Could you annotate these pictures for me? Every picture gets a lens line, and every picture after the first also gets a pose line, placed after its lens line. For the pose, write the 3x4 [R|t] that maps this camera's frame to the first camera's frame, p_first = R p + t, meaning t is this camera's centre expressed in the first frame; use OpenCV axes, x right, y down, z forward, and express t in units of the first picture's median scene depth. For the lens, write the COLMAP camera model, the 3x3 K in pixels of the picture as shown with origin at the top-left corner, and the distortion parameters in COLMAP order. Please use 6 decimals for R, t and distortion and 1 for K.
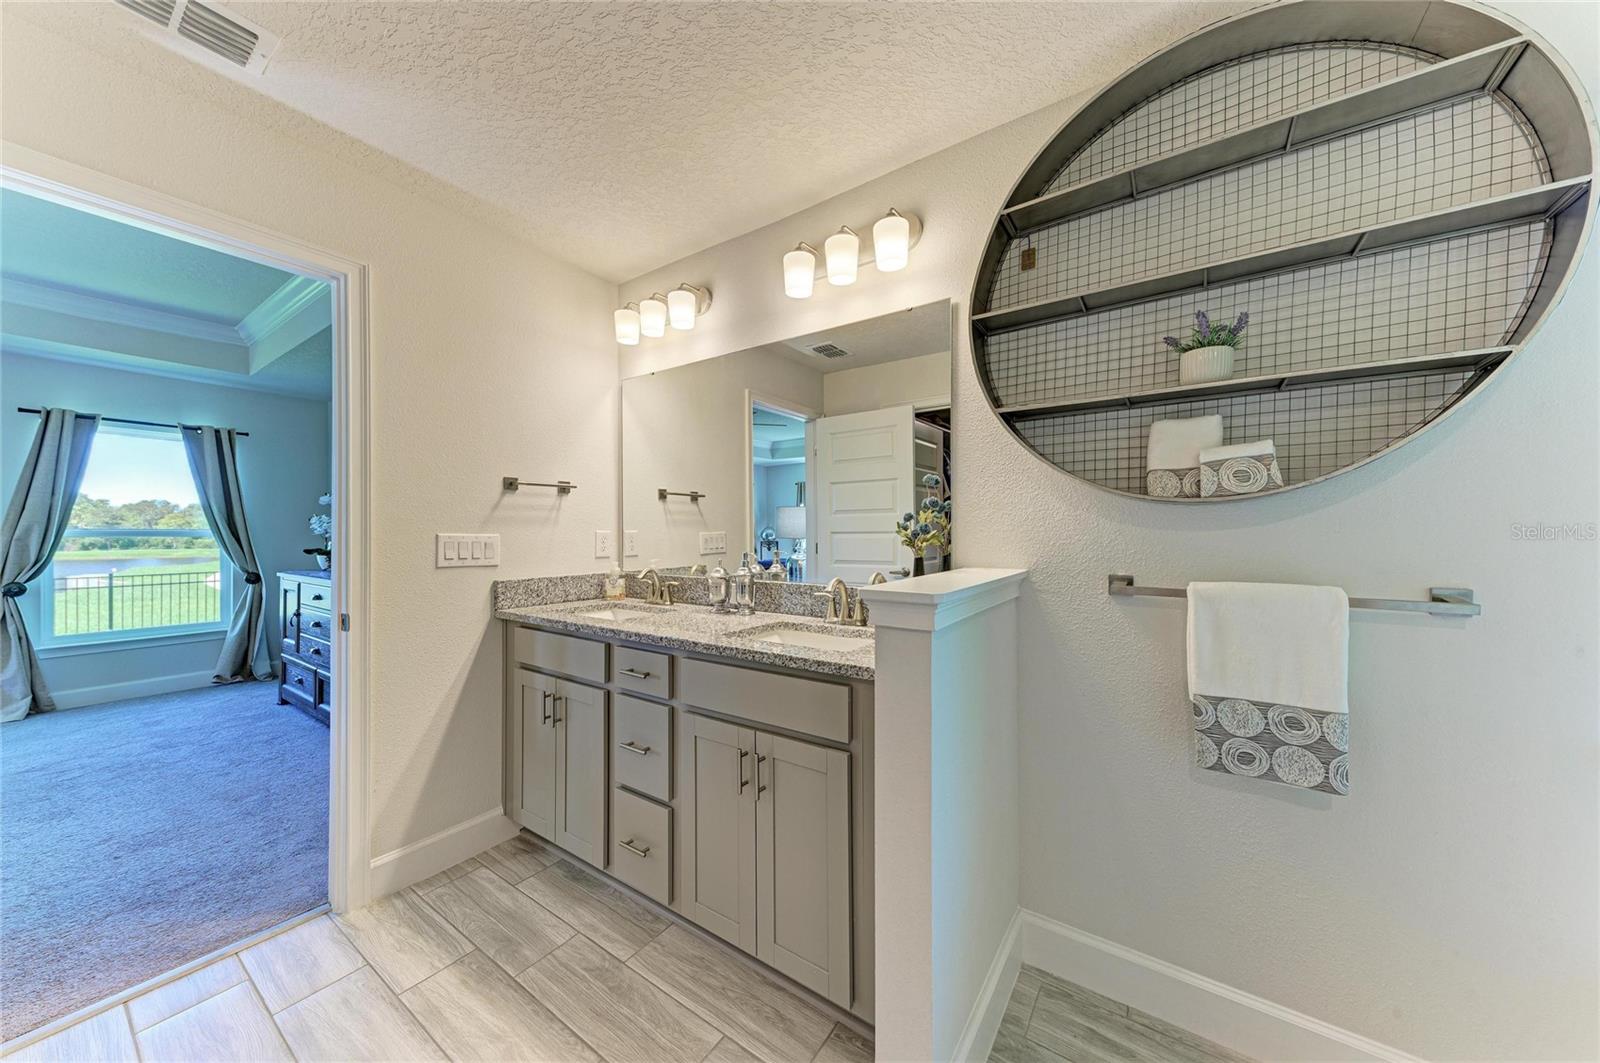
lens RADIAL K [[542.8, 0, 799.1], [0, 542.8, 532.1], [0, 0, 1]] dist [0.018406, -0.003961]
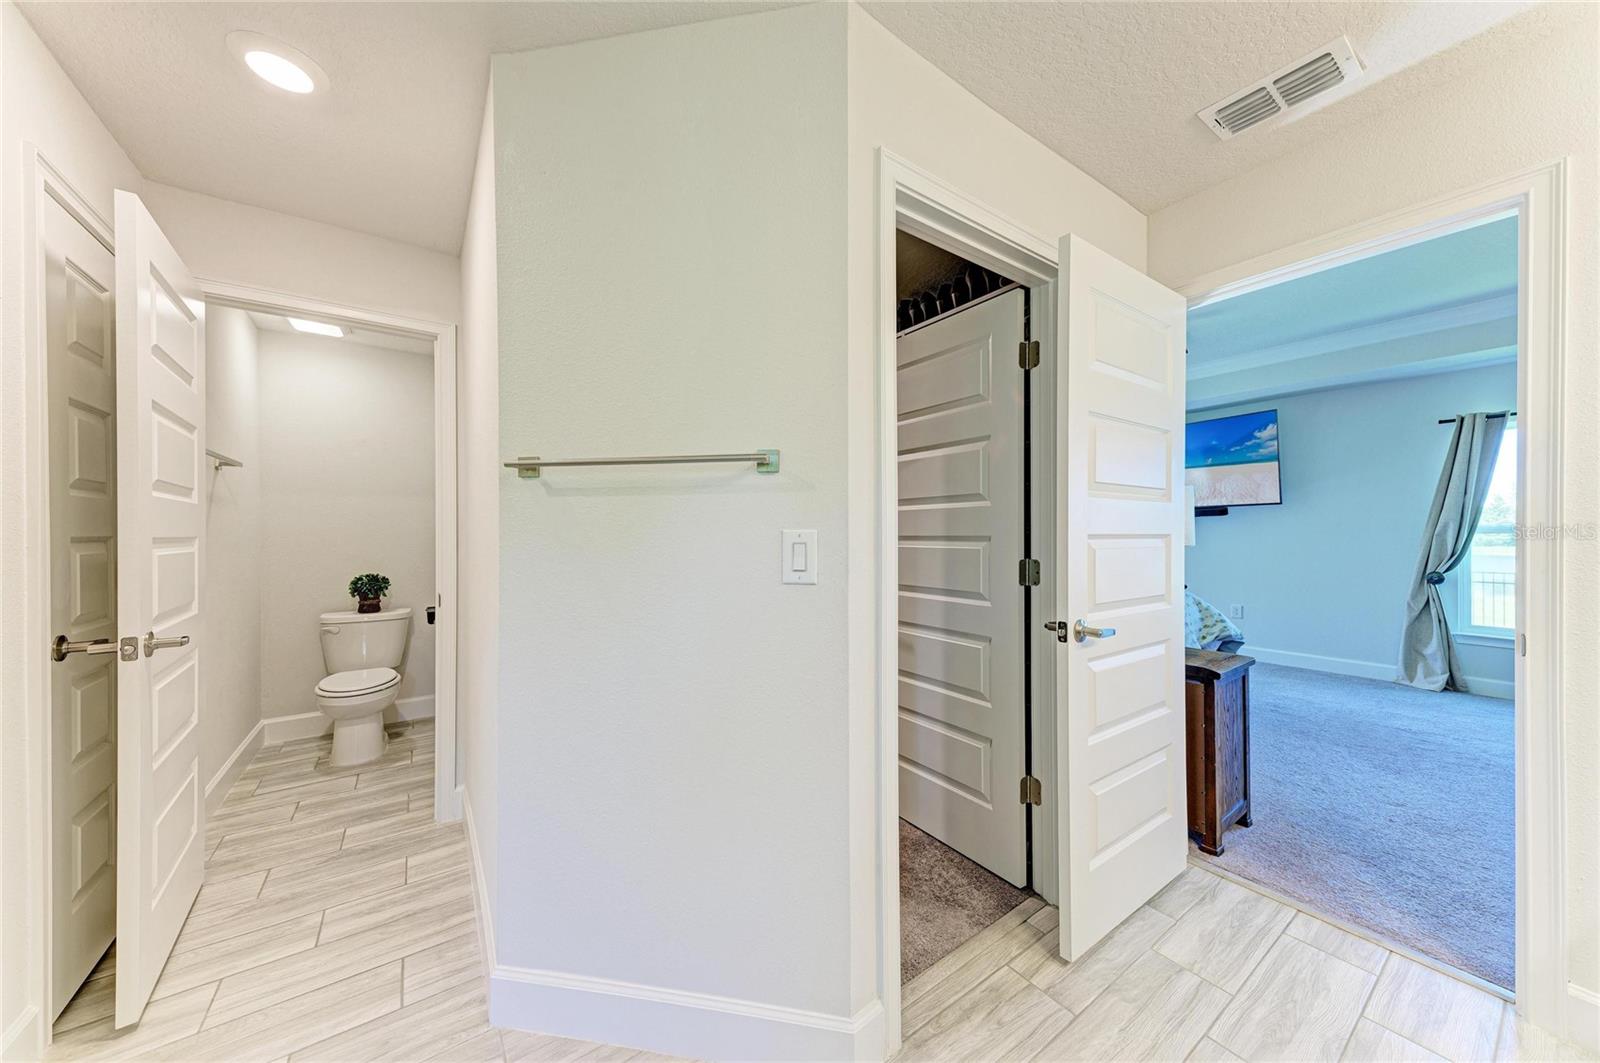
lens RADIAL K [[542.8, 0, 803.2], [0, 542.8, 535.5], [0, 0, 1]] dist [0.018406, -0.003961]
pose [[-0.343495, 0.007797, -0.939122, 0.120302], [0.006361, 0.999962, 0.005976, -0.000788], [0.939133, -0.003921, -0.343531, 0.150751]]
